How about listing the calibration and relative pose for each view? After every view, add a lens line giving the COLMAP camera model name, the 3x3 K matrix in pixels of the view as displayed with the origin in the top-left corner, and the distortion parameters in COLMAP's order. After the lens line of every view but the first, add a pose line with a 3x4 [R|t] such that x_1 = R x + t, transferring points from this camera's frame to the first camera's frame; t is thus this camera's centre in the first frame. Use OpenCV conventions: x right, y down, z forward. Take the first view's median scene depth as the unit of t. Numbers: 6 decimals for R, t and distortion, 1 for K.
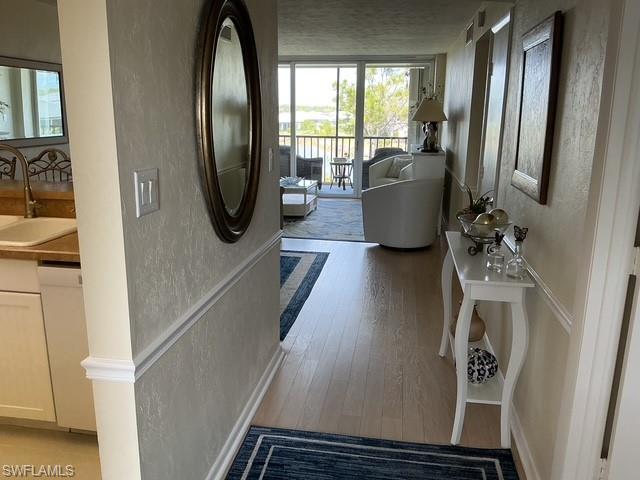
lens RADIAL K [[536.6, 0, 318.2], [0, 536.6, 241.5], [0, 0, 1]] dist [0.001752, -0.022828]
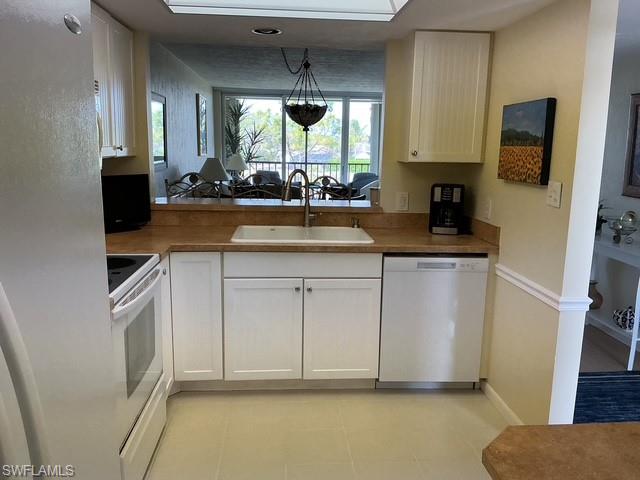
lens RADIAL K [[536.6, 0, 322.1], [0, 536.6, 238.0], [0, 0, 1]] dist [0.001752, -0.022828]
pose [[0.972027, -0.025455, 0.233484, -0.240952], [0.037791, 0.998107, -0.048514, 0.013788], [-0.231807, 0.055980, 0.971150, -0.069554]]
